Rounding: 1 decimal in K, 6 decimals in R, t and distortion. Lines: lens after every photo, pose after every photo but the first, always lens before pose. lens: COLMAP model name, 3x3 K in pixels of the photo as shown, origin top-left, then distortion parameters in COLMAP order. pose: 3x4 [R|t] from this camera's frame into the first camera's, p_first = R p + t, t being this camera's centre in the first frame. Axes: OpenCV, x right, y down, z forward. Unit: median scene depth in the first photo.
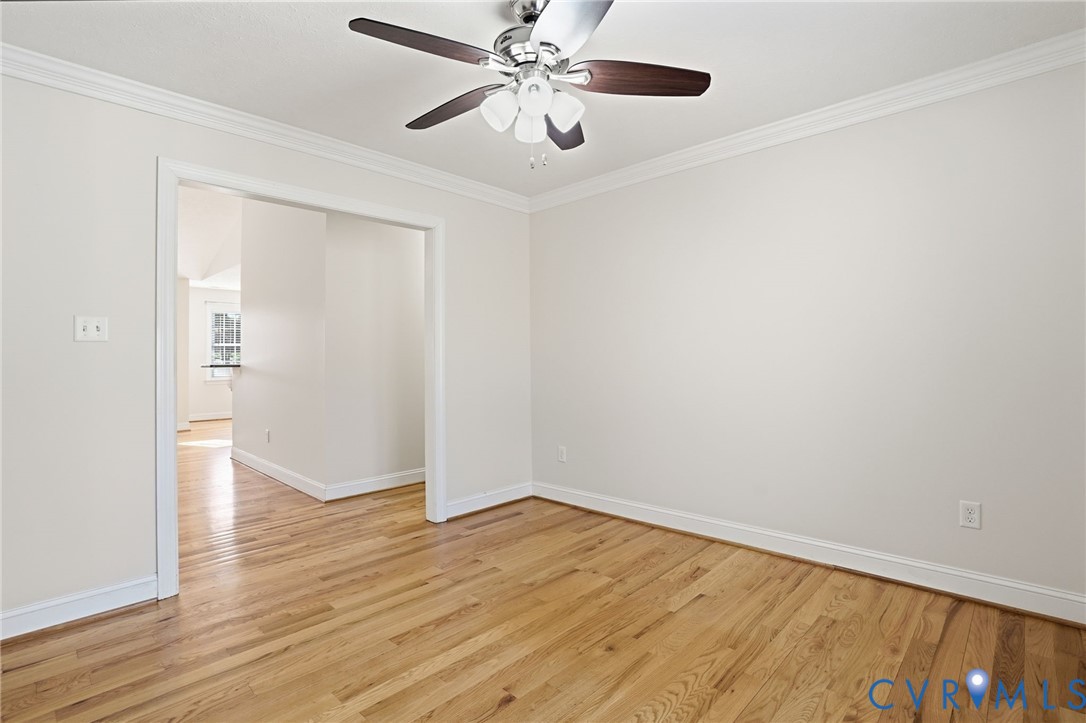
lens RADIAL K [[515.8, 0, 537.0], [0, 515.8, 361.5], [0, 0, 1]] dist [-0.044974, 0.007223]
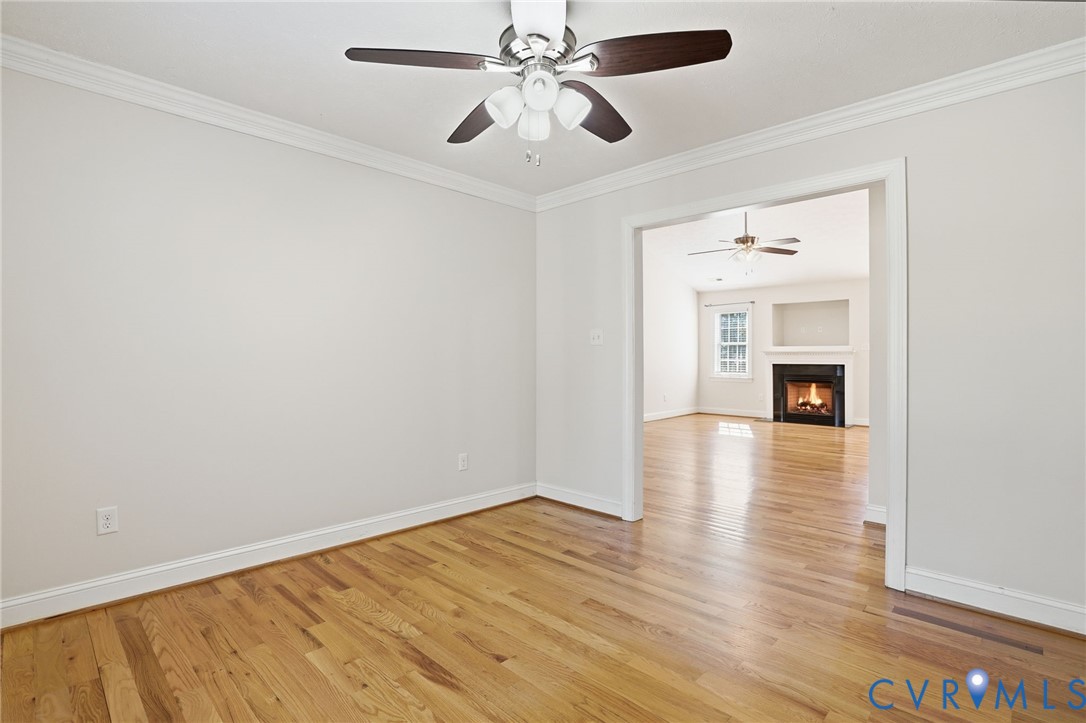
lens RADIAL K [[515.8, 0, 536.6], [0, 515.8, 354.4], [0, 0, 1]] dist [-0.044974, 0.007223]
pose [[-0.003278, 0.011259, -0.999931, 0.653662], [-0.009160, 0.999894, 0.011289, -0.020315], [0.999953, 0.009196, -0.003174, 0.649739]]
